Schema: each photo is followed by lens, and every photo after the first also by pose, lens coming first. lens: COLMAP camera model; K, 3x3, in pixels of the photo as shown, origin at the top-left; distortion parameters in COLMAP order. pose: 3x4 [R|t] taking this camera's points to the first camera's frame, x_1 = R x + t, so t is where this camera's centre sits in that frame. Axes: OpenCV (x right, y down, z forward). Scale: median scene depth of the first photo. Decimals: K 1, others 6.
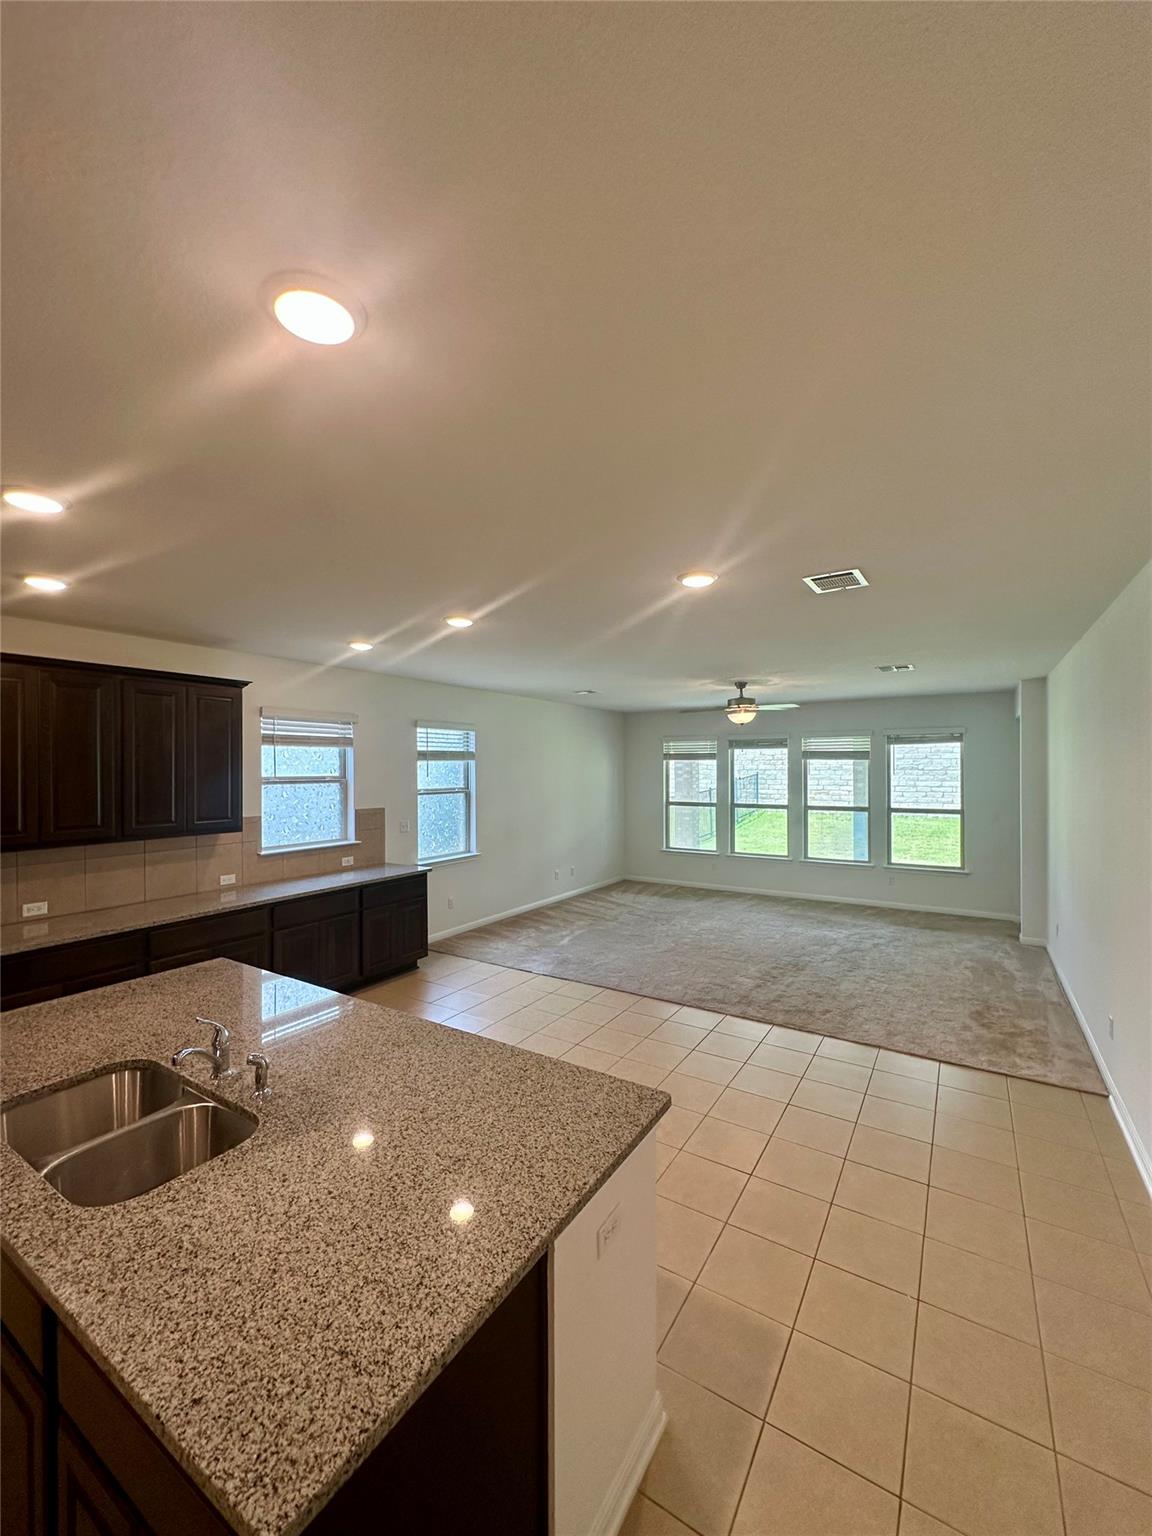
lens RADIAL K [[617.3, 0, 572.1], [0, 617.3, 770.2], [0, 0, 1]] dist [-0.002712, 0.000198]
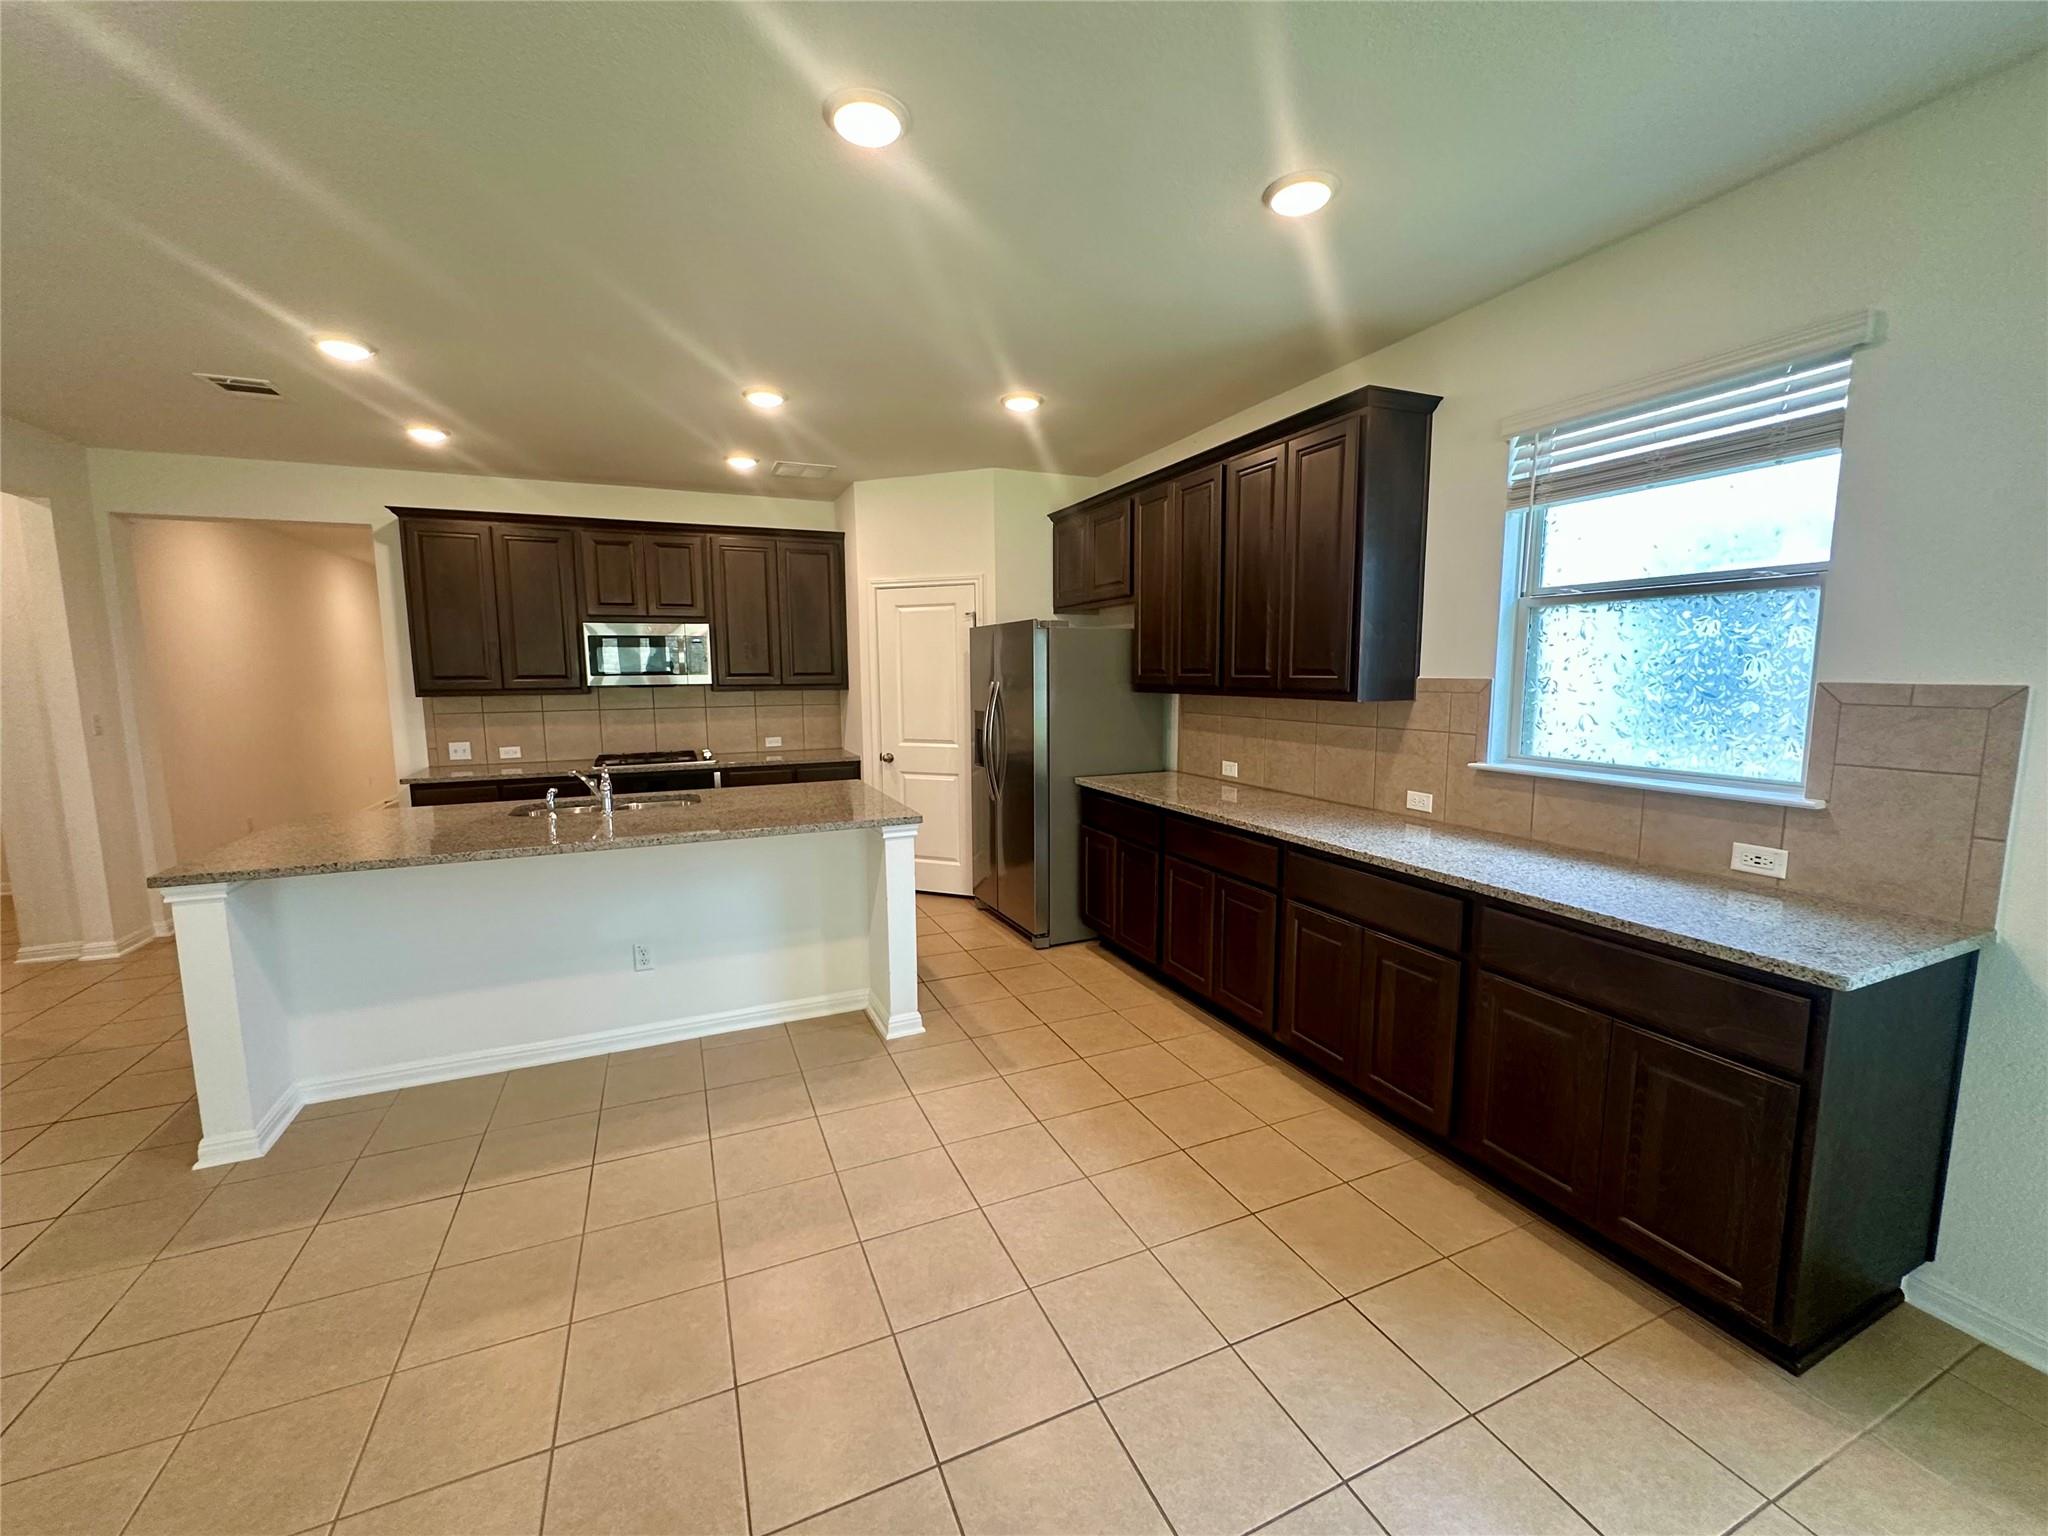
lens RADIAL K [[823.0, 0, 1026.6], [0, 823.0, 770.3], [0, 0, 1]] dist [-0.002712, 0.000198]
pose [[-0.557349, 0.111910, -0.822702, 0.123335], [0.008961, 0.991628, 0.128818, 0.044595], [0.830230, 0.064425, -0.553685, 0.789170]]
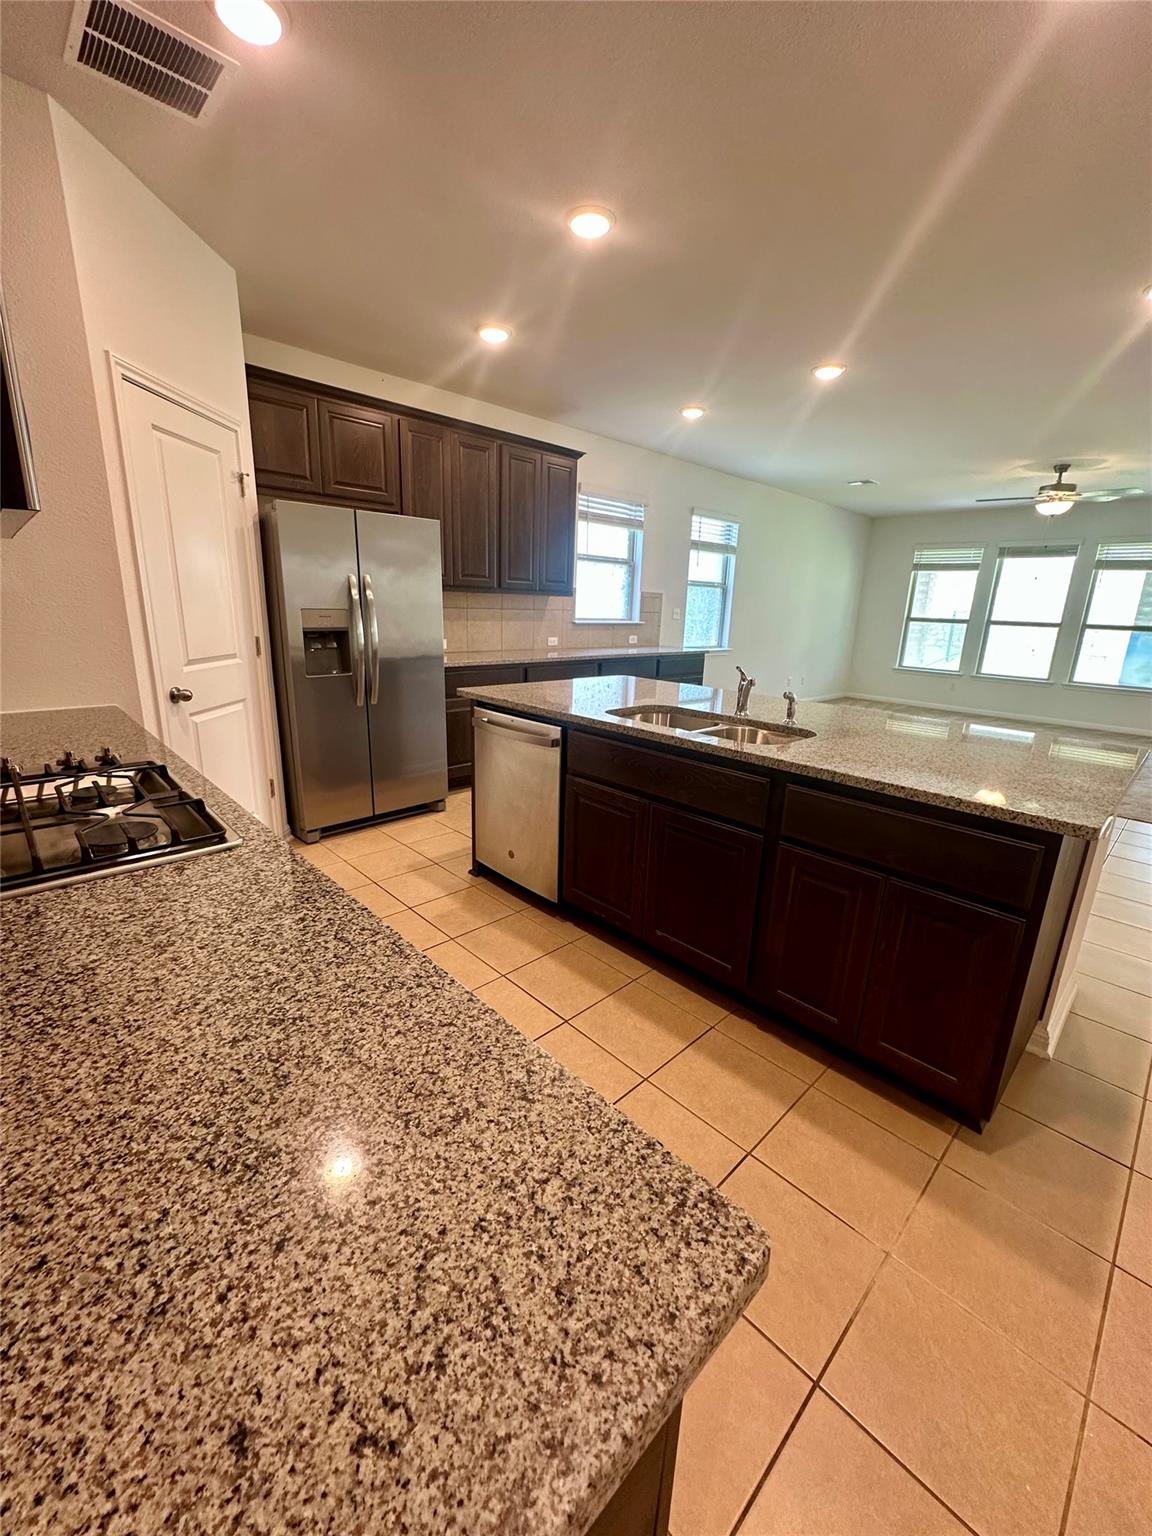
lens RADIAL K [[617.3, 0, 580.6], [0, 617.3, 771.4], [0, 0, 1]] dist [-0.002712, 0.000198]
pose [[0.970938, 0.098115, -0.218297, -0.162352], [-0.037870, 0.963599, 0.264656, 0.073964], [0.236317, -0.248697, 0.939310, -0.105936]]
